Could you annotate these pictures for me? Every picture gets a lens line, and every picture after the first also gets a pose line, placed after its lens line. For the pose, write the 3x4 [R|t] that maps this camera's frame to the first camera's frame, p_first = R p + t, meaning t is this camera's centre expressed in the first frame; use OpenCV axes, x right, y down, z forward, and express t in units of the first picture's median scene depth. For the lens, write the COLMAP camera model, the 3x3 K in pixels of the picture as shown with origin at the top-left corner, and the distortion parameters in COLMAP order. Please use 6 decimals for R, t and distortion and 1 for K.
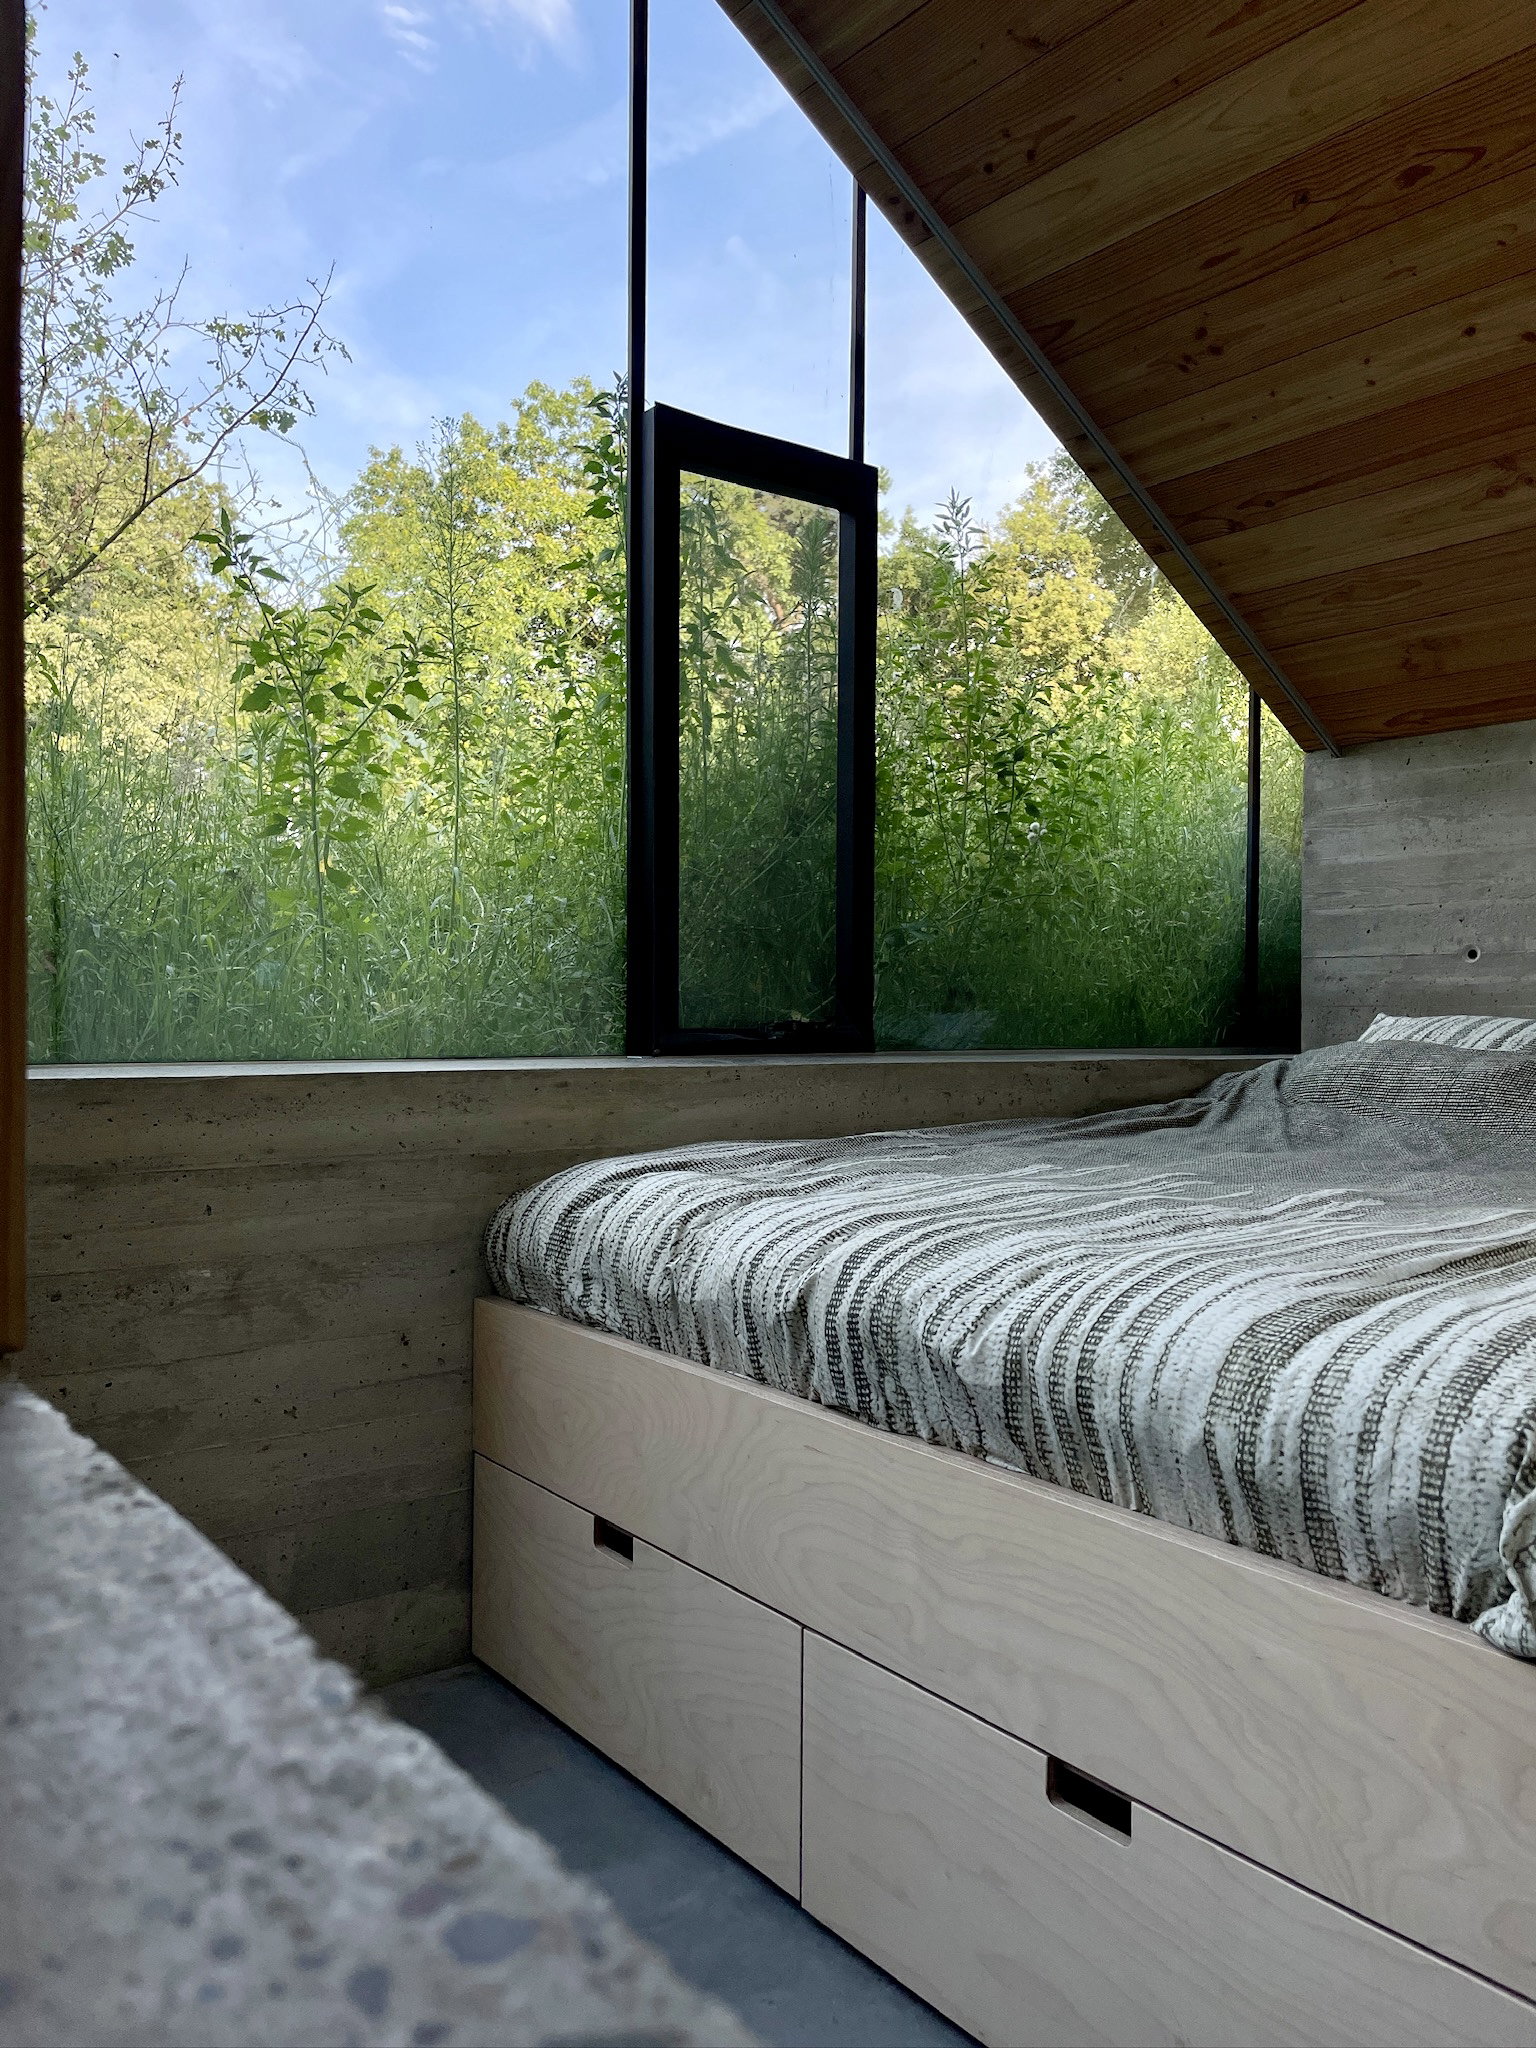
lens RADIAL K [[1544.7, 0, 764.8], [0, 1544.7, 1019.4], [0, 0, 1]] dist [0.033874, -0.065172]
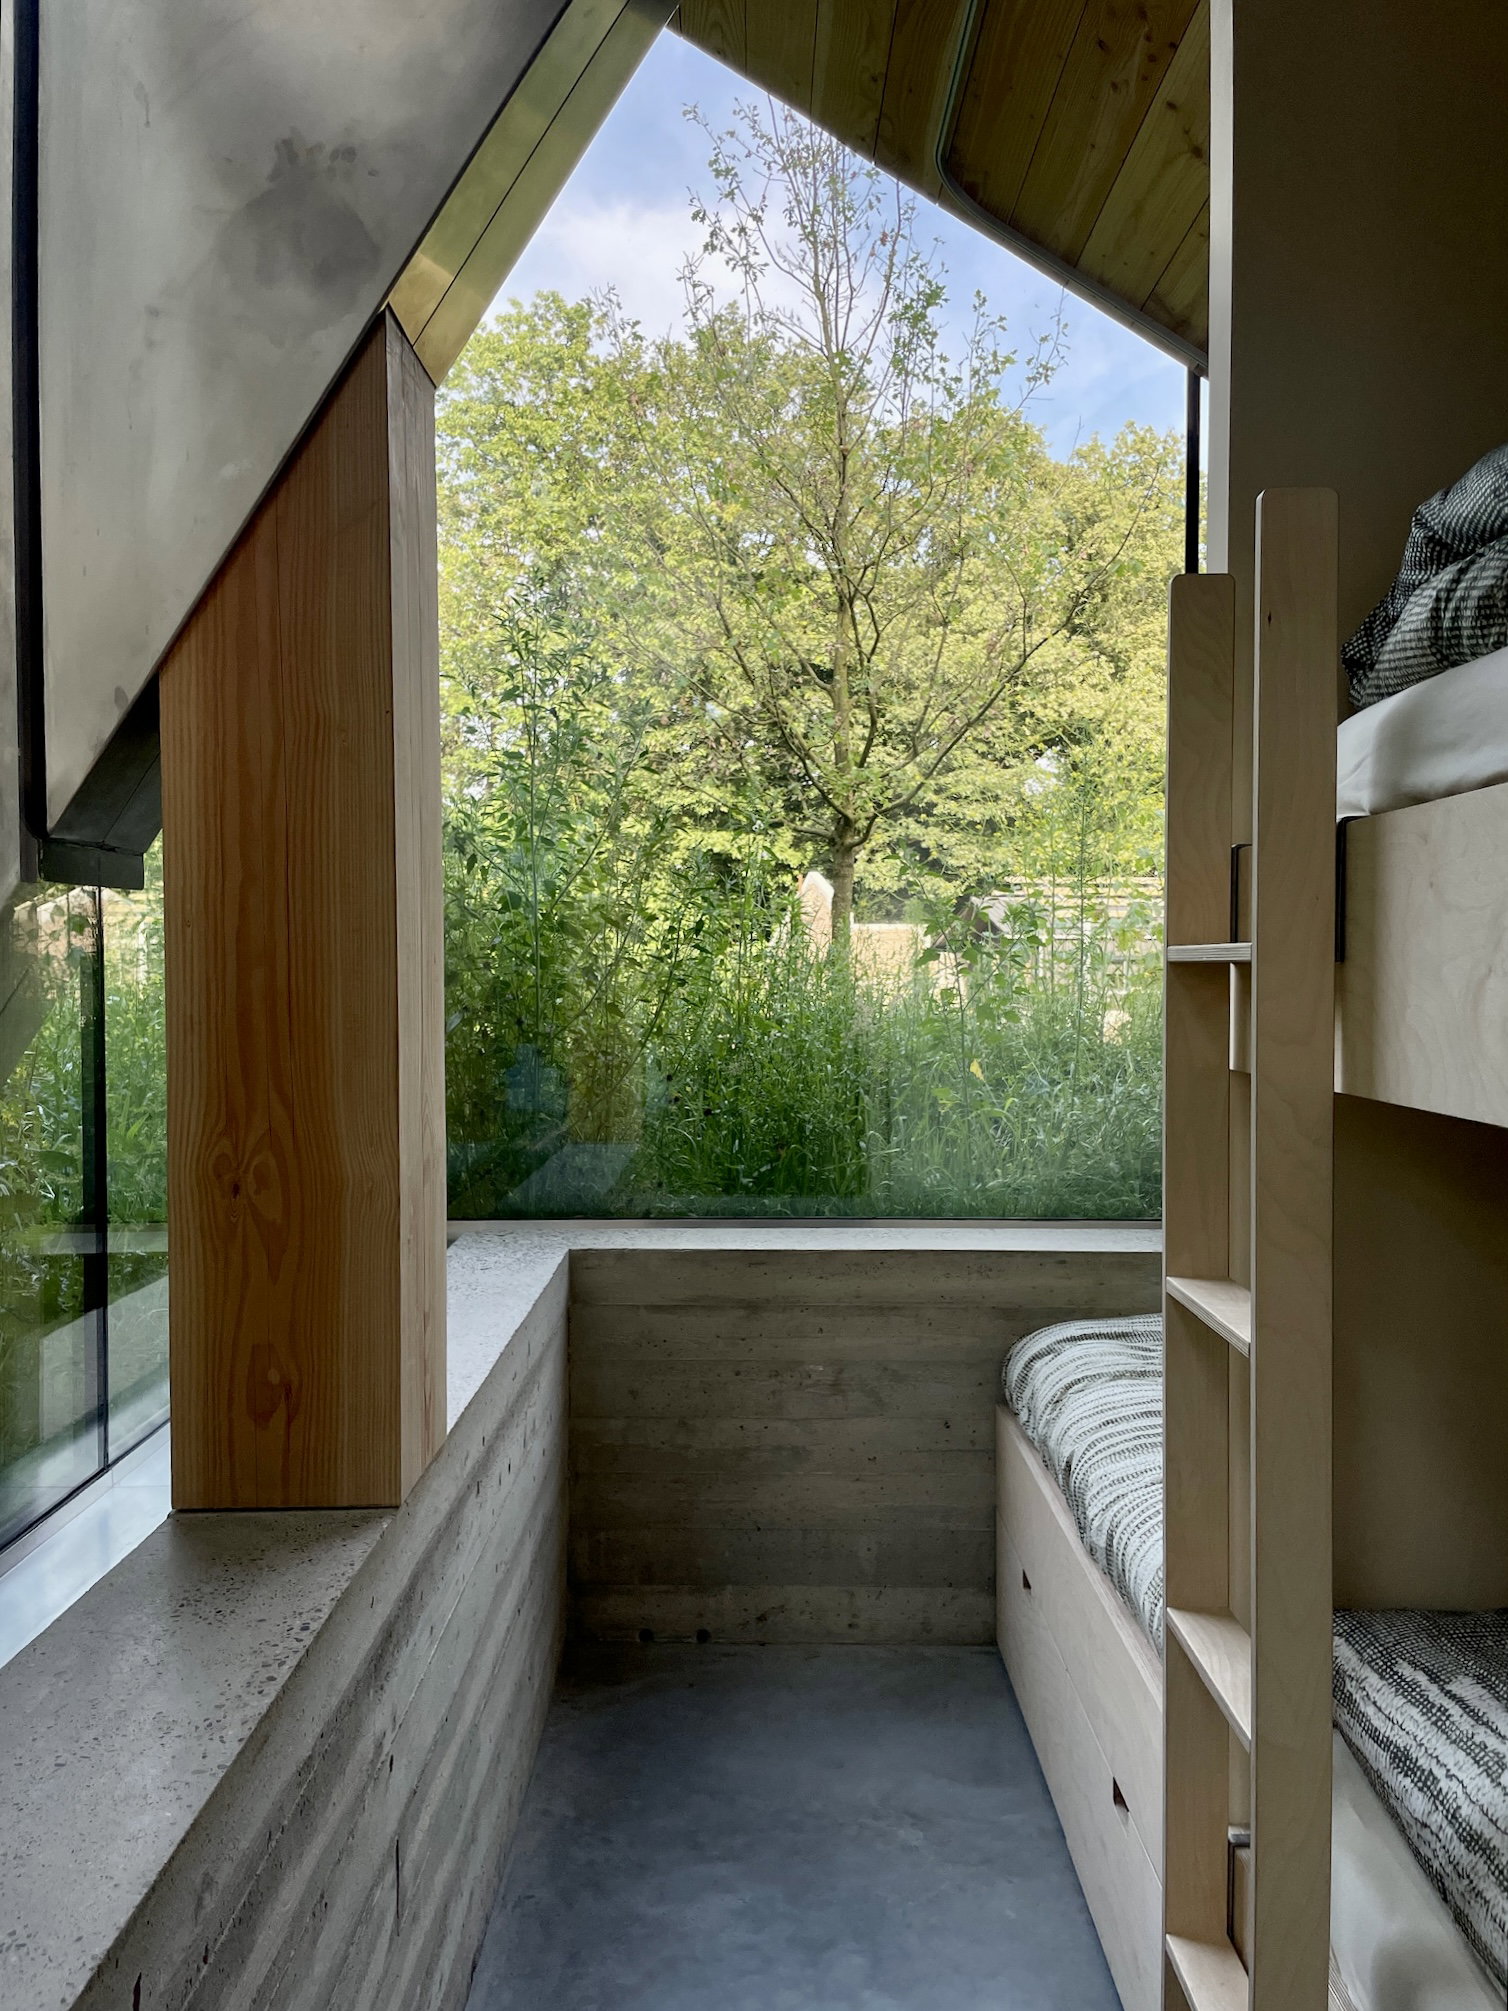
lens RADIAL K [[1516.8, 0, 758.4], [0, 1516.8, 1002.7], [0, 0, 1]] dist [0.033874, -0.065172]
pose [[0.799786, 0.004308, -0.600270, 0.538473], [0.000390, 0.999970, 0.007696, -0.230395], [0.600285, -0.006390, 0.799761, -0.324157]]
